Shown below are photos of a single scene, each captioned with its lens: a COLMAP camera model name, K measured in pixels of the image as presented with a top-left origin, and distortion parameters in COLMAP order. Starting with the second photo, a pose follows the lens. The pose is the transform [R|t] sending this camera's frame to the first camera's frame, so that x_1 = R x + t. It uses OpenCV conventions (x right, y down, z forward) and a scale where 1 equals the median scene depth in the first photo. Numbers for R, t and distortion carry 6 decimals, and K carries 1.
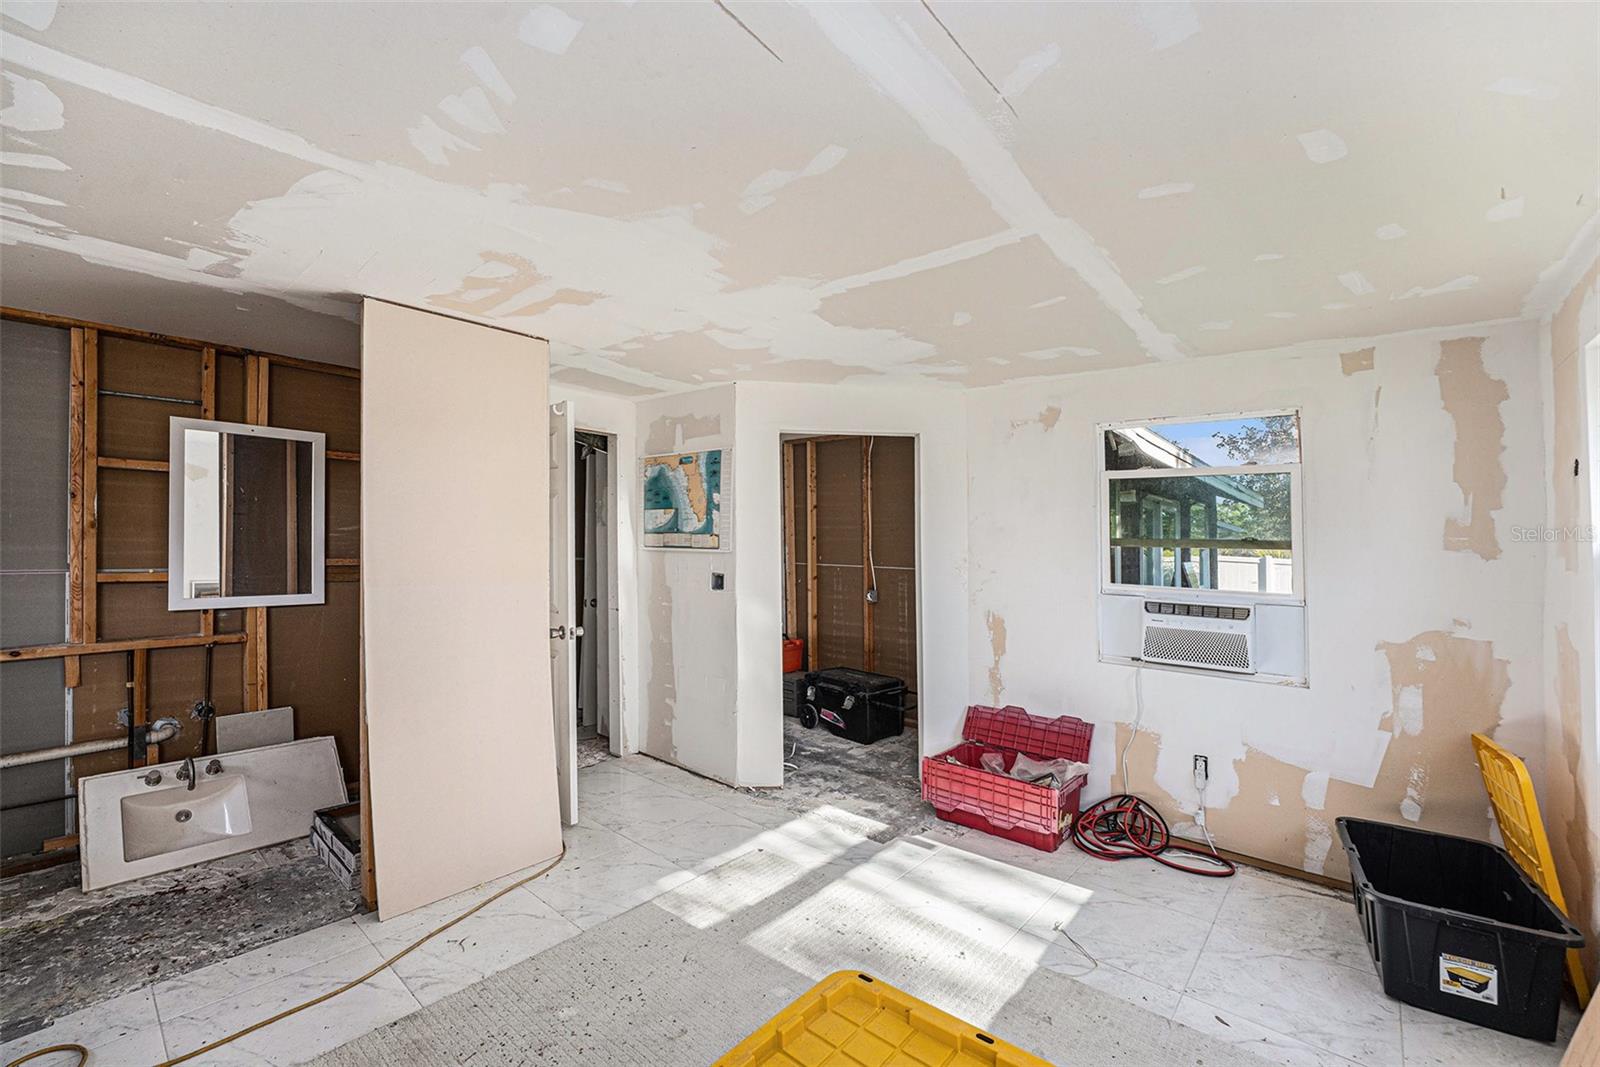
lens RADIAL K [[610.0, 0, 770.2], [0, 610.0, 534.8], [0, 0, 1]] dist [-0.019887, 0.001188]
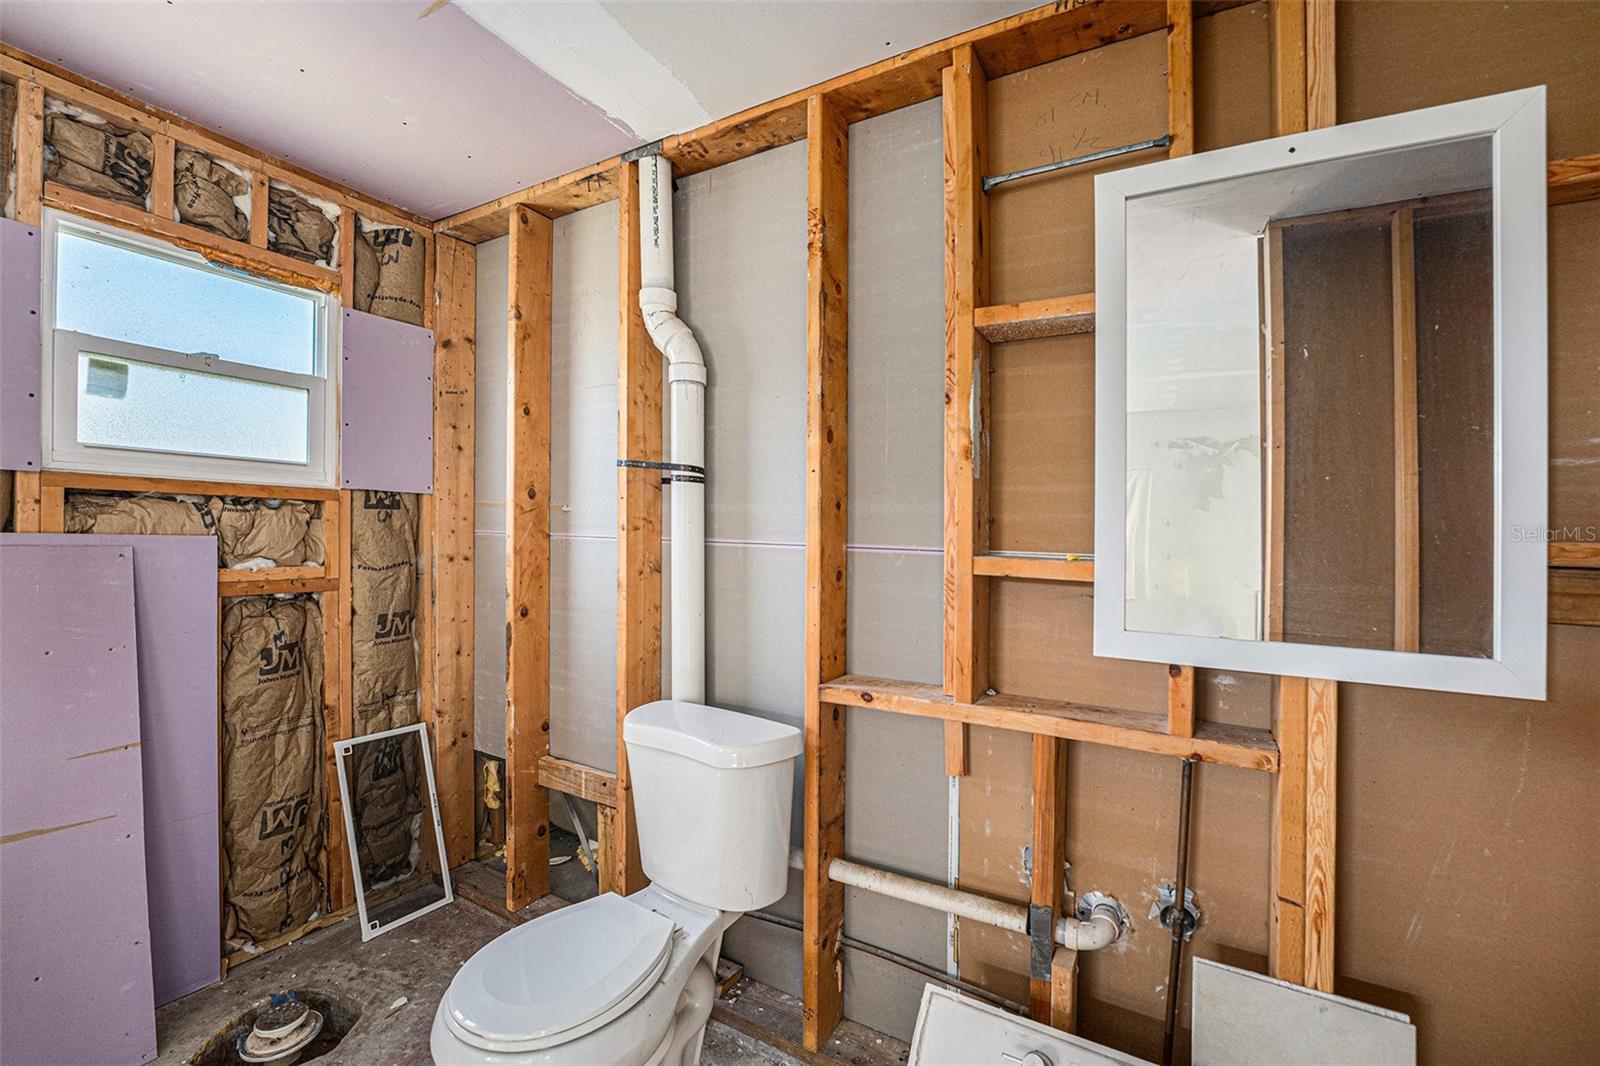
lens RADIAL K [[656.2, 0, 800.1], [0, 656.2, 536.2], [0, 0, 1]] dist [-0.022371, 0.001959]
pose [[0.162165, 0.002285, -0.986761, -0.554764], [0.000960, 0.999996, 0.002473, 0.040553], [0.986763, -0.001348, 0.162162, 0.675154]]
